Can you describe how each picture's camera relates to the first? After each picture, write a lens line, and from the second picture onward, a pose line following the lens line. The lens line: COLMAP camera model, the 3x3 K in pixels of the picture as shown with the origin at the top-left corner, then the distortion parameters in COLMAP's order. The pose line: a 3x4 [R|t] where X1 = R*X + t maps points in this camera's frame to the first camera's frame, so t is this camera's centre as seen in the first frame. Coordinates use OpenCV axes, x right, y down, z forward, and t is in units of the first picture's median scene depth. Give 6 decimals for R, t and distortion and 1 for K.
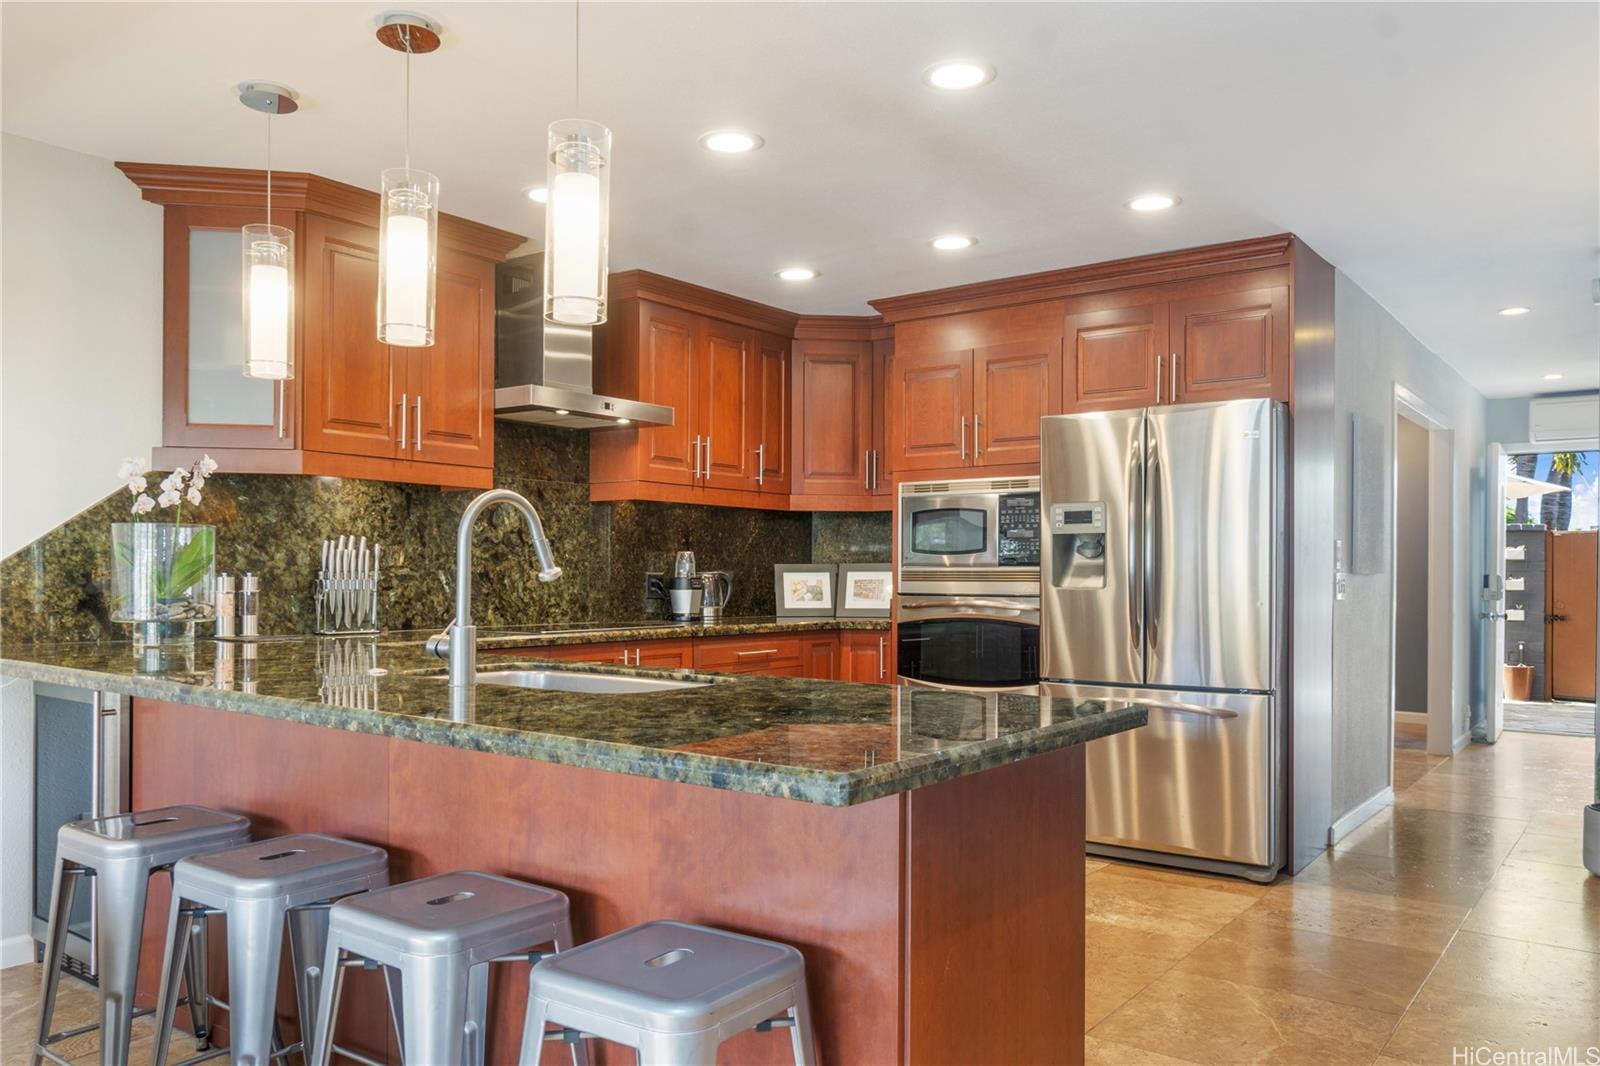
lens RADIAL K [[1246.7, 0, 754.0], [0, 1246.7, 574.4], [0, 0, 1]] dist [-0.009509, -0.001092]
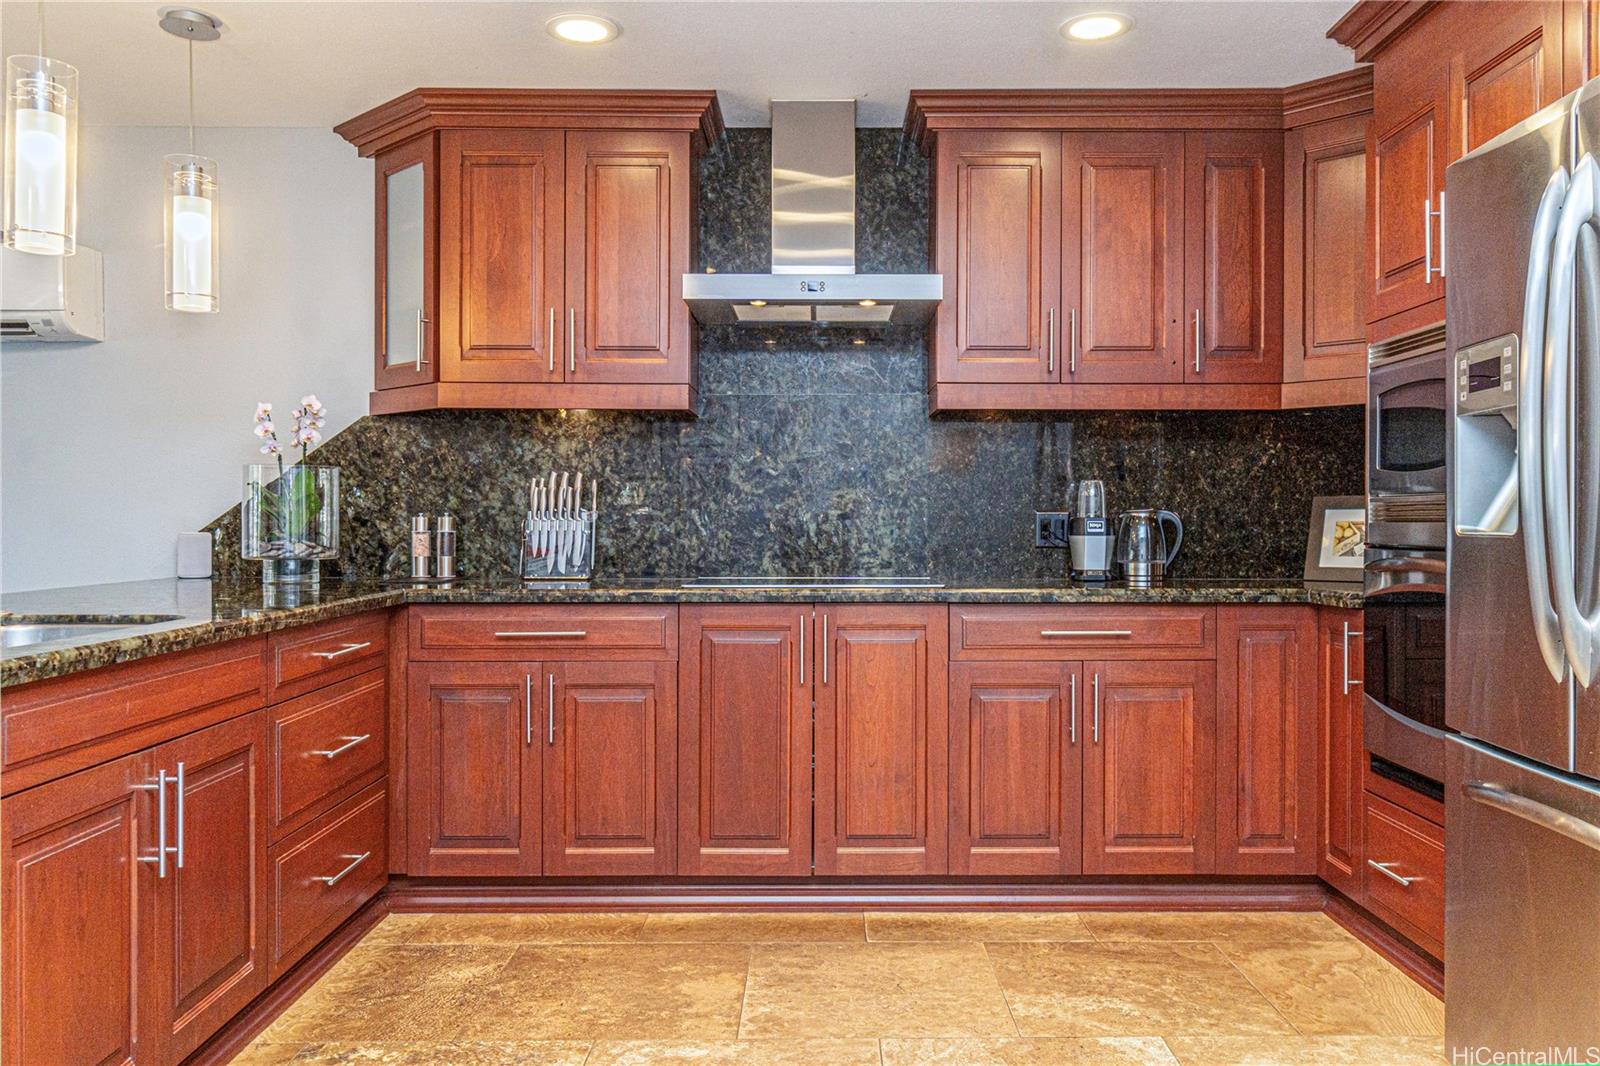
lens RADIAL K [[1217.1, 0, 801.3], [0, 1217.1, 525.0], [0, 0, 1]] dist [0.014056, 0.000768]
pose [[0.612588, -0.001129, -0.790401, 0.414061], [0.001191, 0.999999, -0.000505, 0.007313], [0.790401, -0.000632, 0.612589, 0.503099]]
